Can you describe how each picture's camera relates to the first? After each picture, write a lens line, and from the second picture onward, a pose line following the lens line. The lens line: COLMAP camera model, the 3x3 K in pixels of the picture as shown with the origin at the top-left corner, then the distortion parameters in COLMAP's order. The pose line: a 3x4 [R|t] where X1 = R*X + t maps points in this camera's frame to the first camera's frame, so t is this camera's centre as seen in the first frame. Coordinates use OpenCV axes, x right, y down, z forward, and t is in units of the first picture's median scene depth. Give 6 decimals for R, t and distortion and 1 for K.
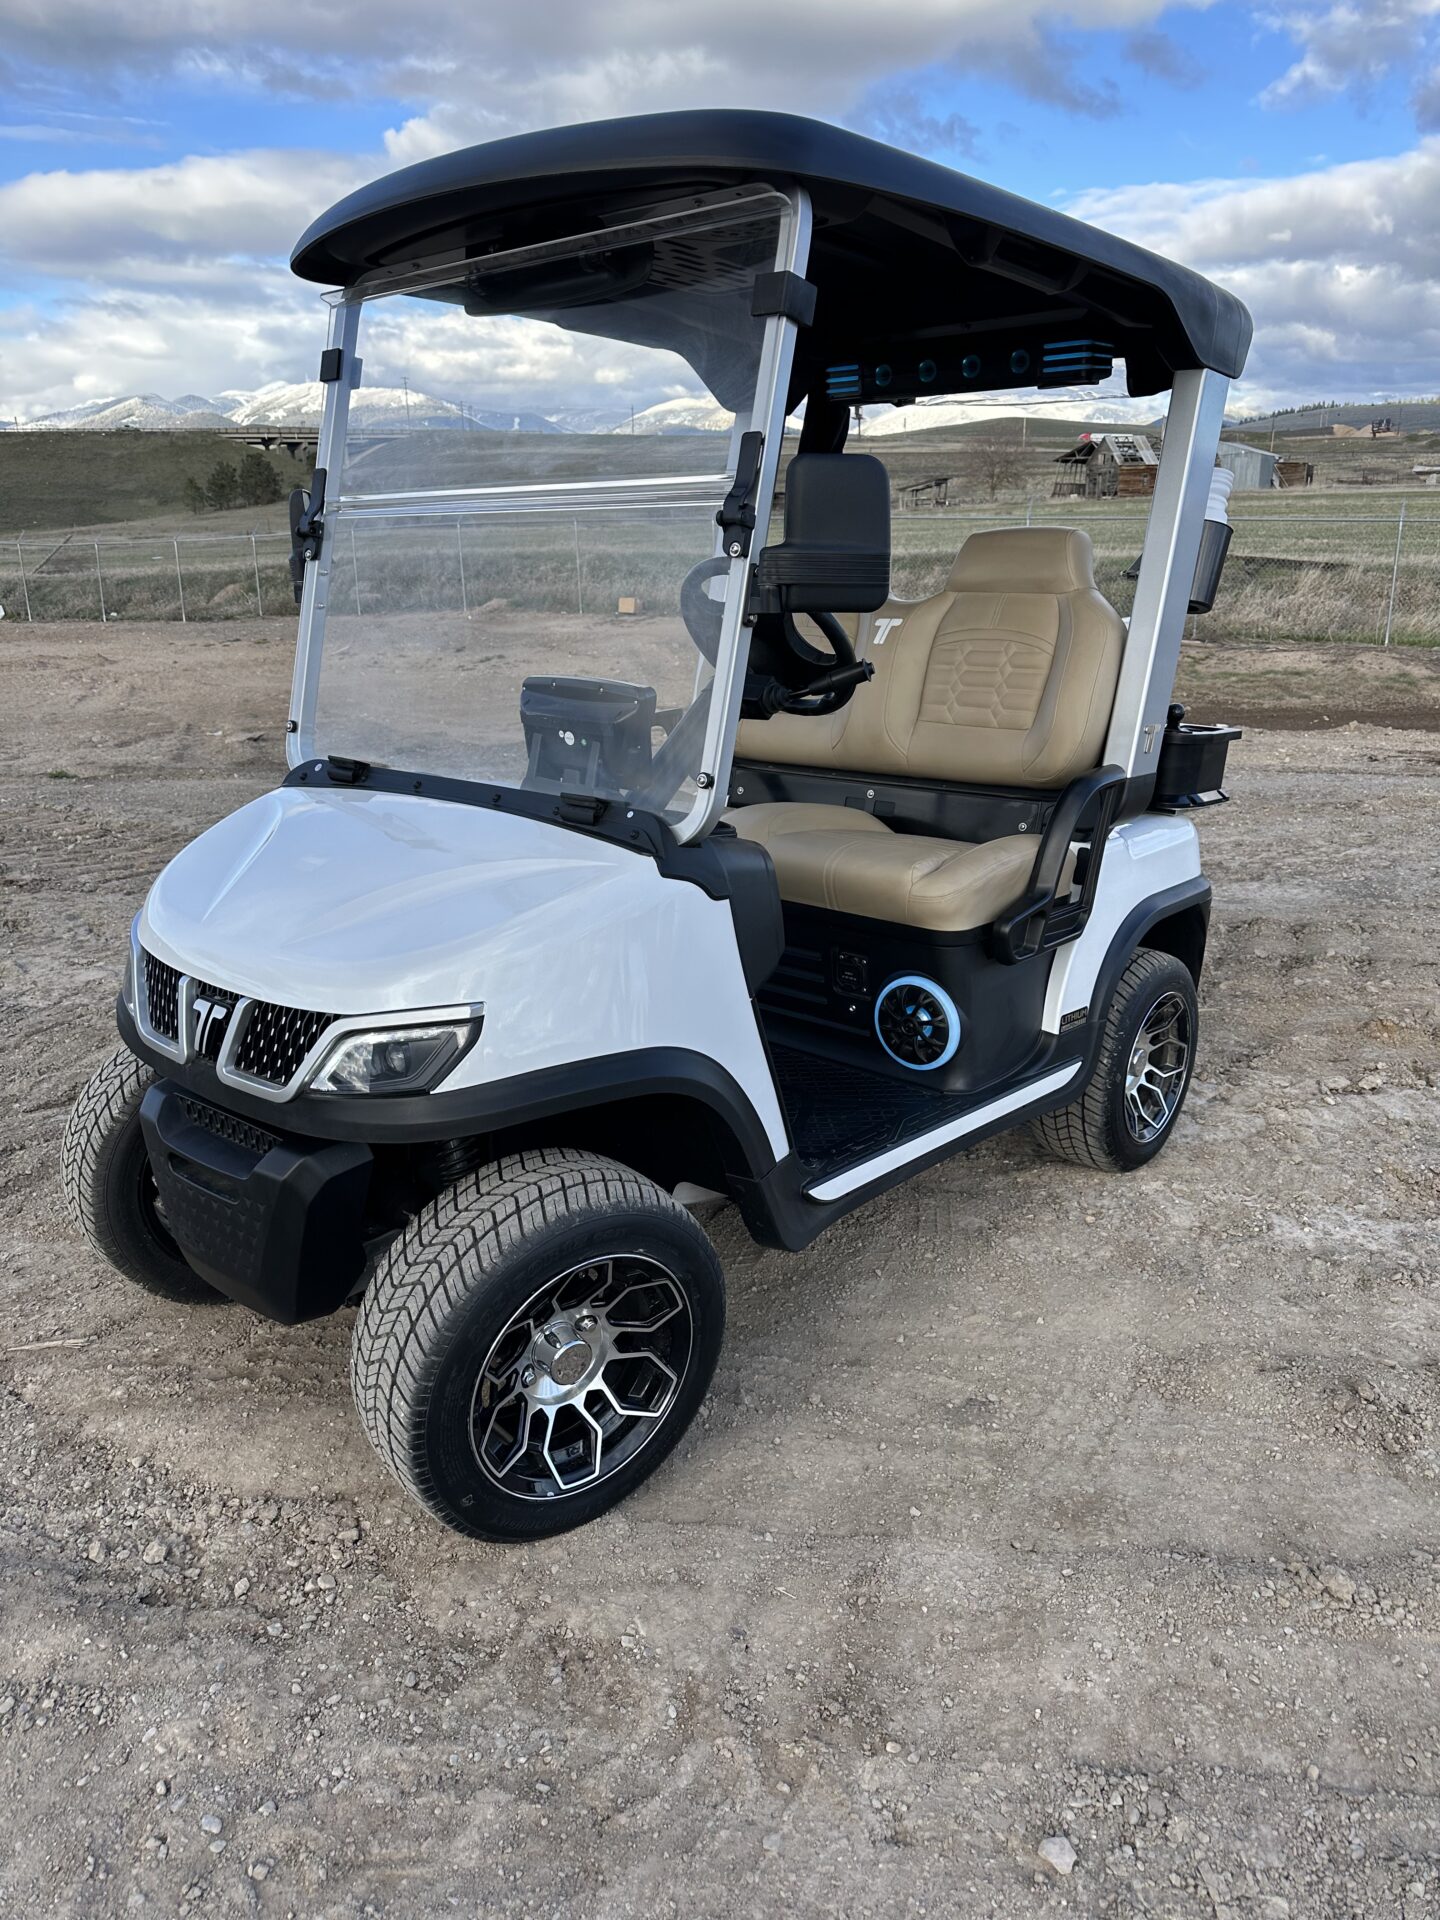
lens RADIAL K [[1354.1, 0, 736.0], [0, 1354.1, 963.2], [0, 0, 1]] dist [0.045168, -0.054201]
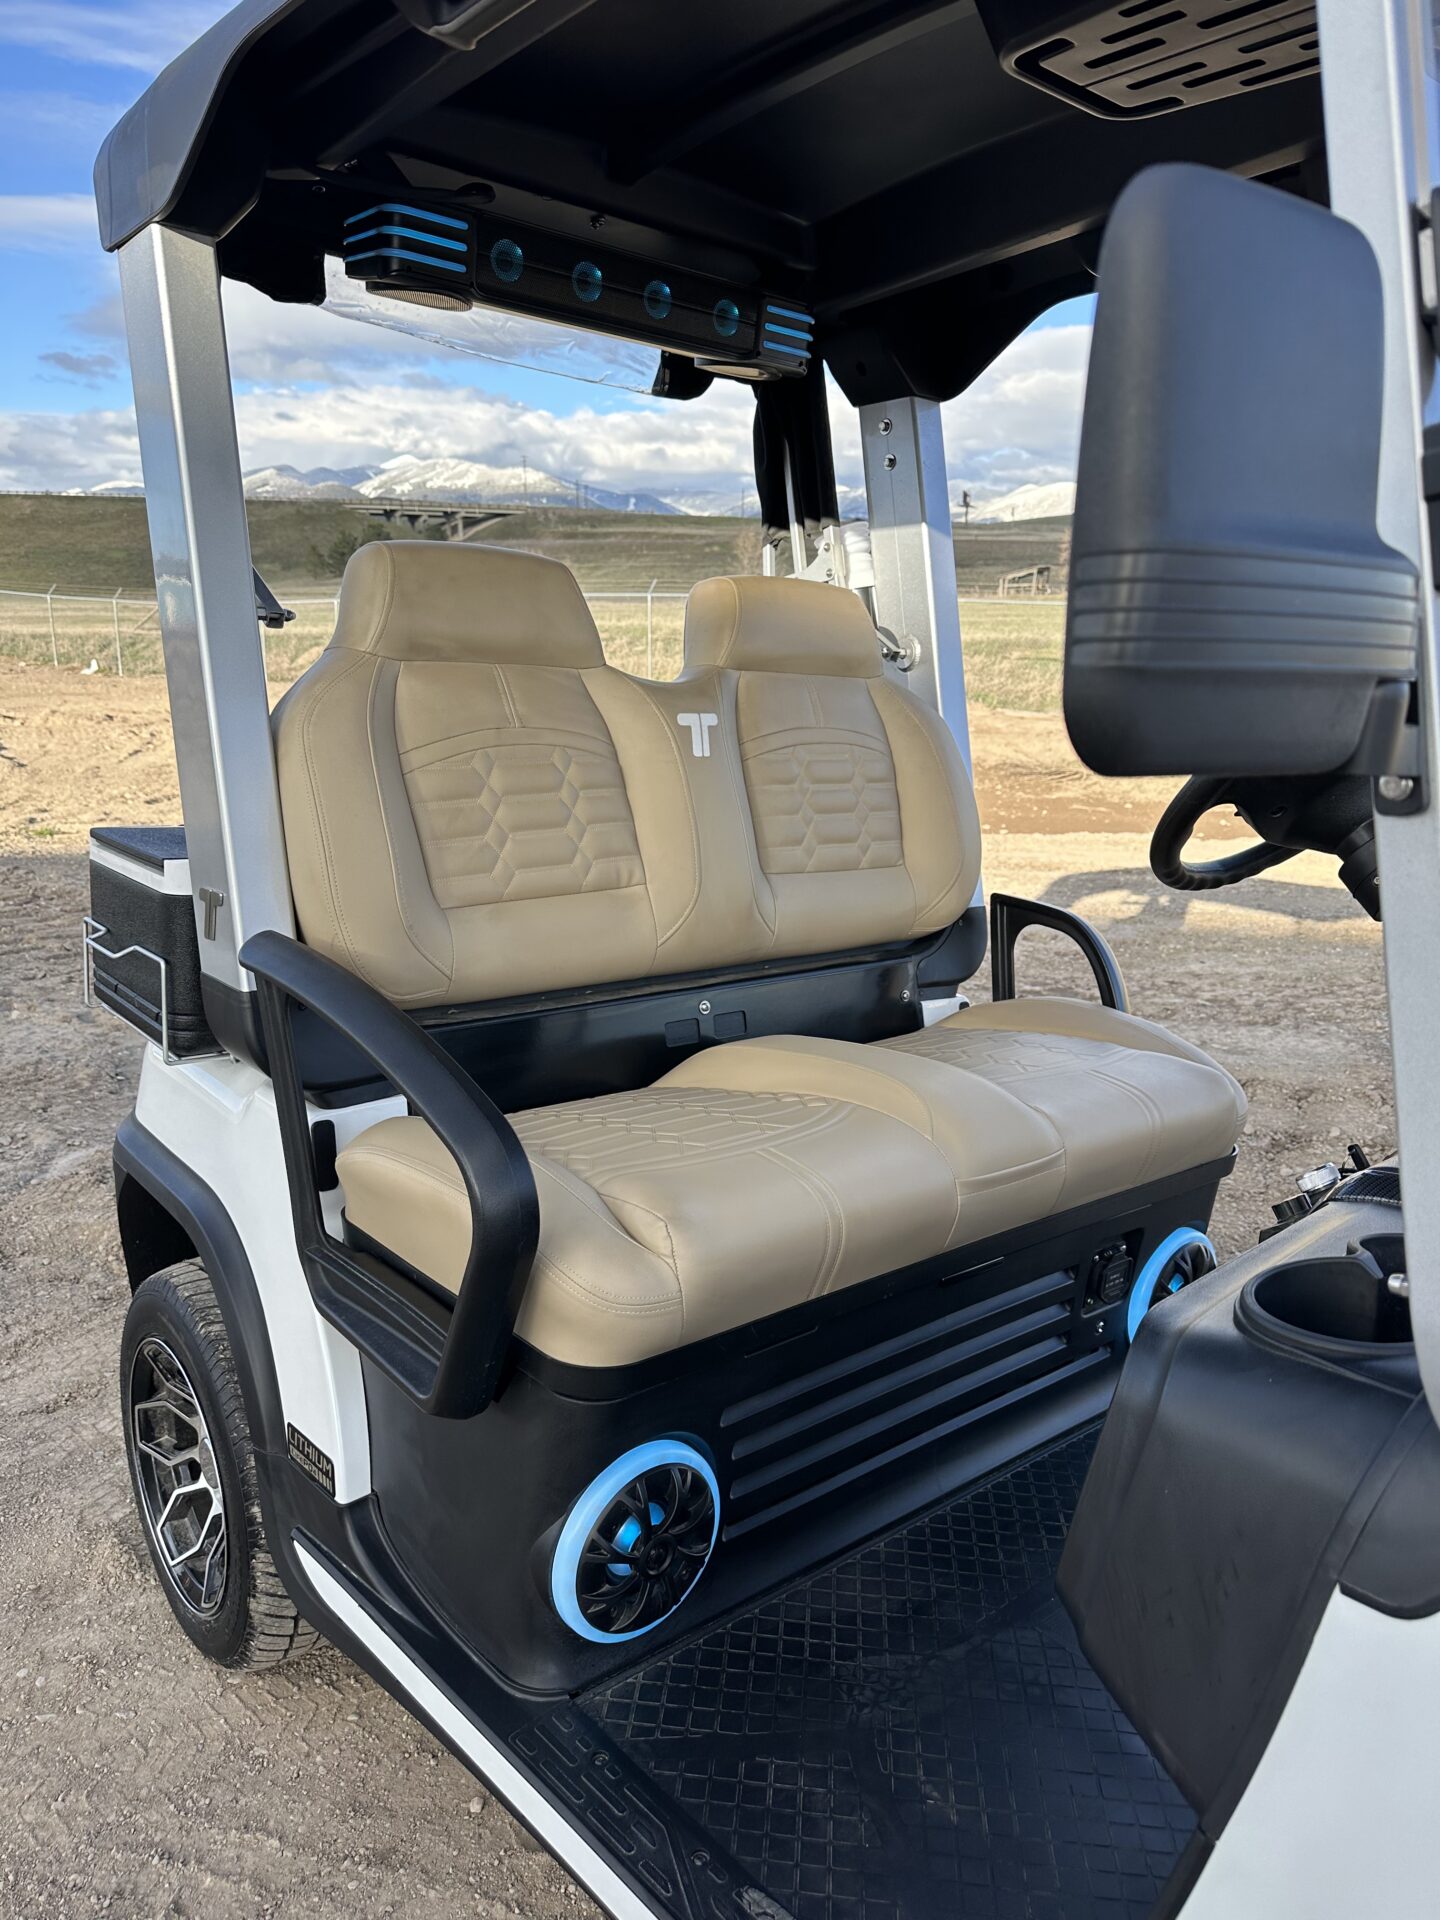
lens RADIAL K [[1348.6, 0, 729.9], [0, 1348.6, 954.4], [0, 0, 1]] dist [0.004637, -0.004384]
pose [[0.995773, 0.051872, -0.075804, 0.032390], [-0.056166, 0.996869, -0.055656, -0.011392], [0.072680, 0.059679, 0.995568, 0.041960]]
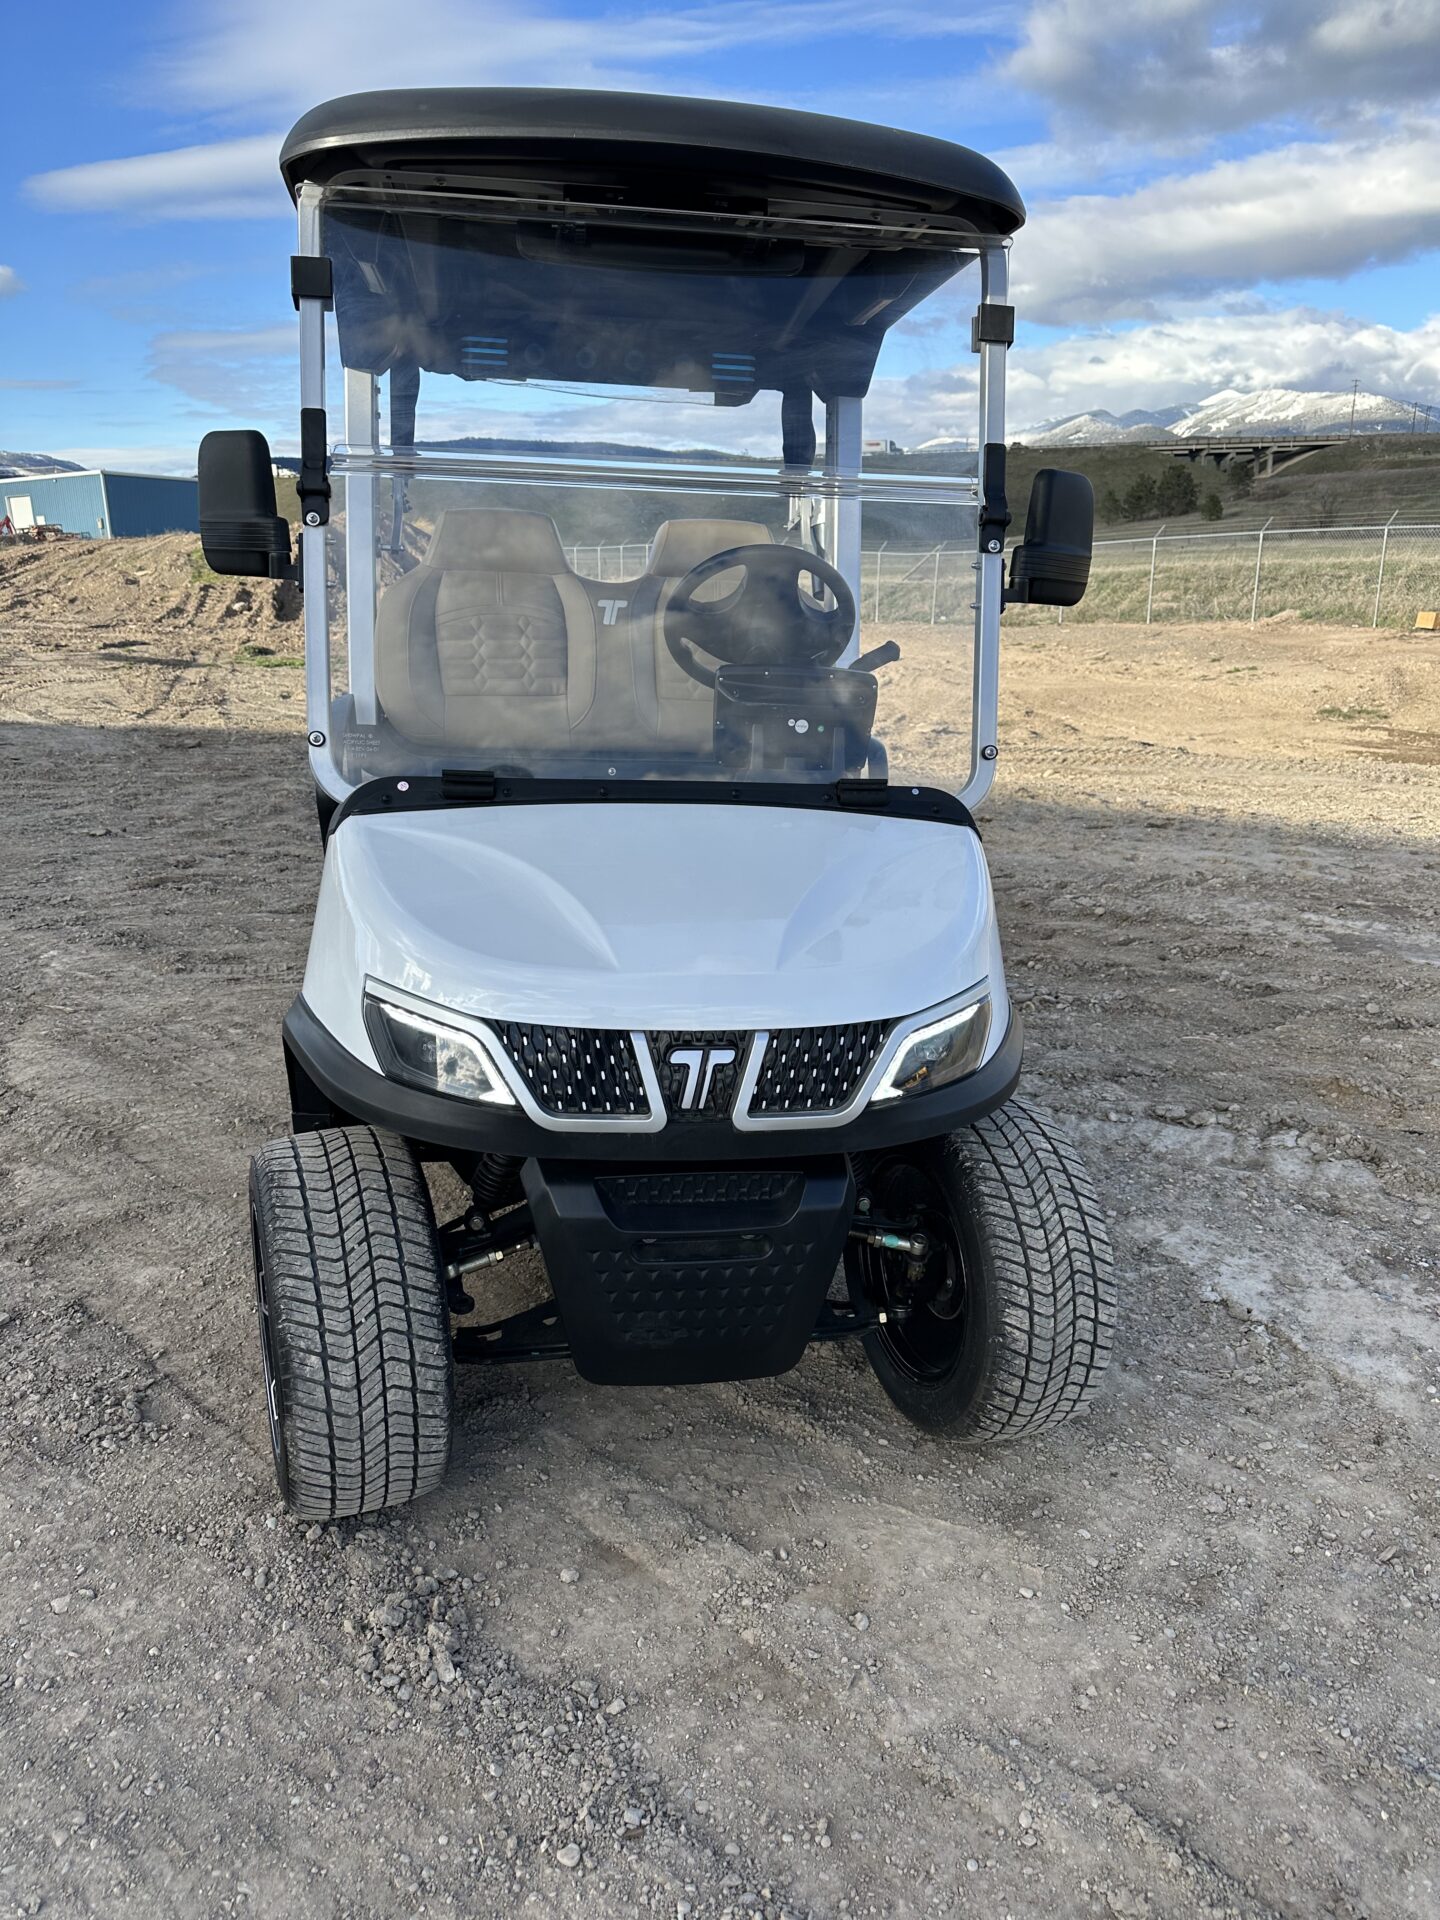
lens RADIAL K [[1374.1, 0, 755.8], [0, 1374.1, 976.1], [0, 0, 1]] dist [0.050460, -0.064193]
pose [[0.803627, 0.182083, -0.566595, 0.133196], [-0.184190, 0.981398, 0.054142, -0.000871], [0.565914, 0.060851, 0.822216, 0.008840]]
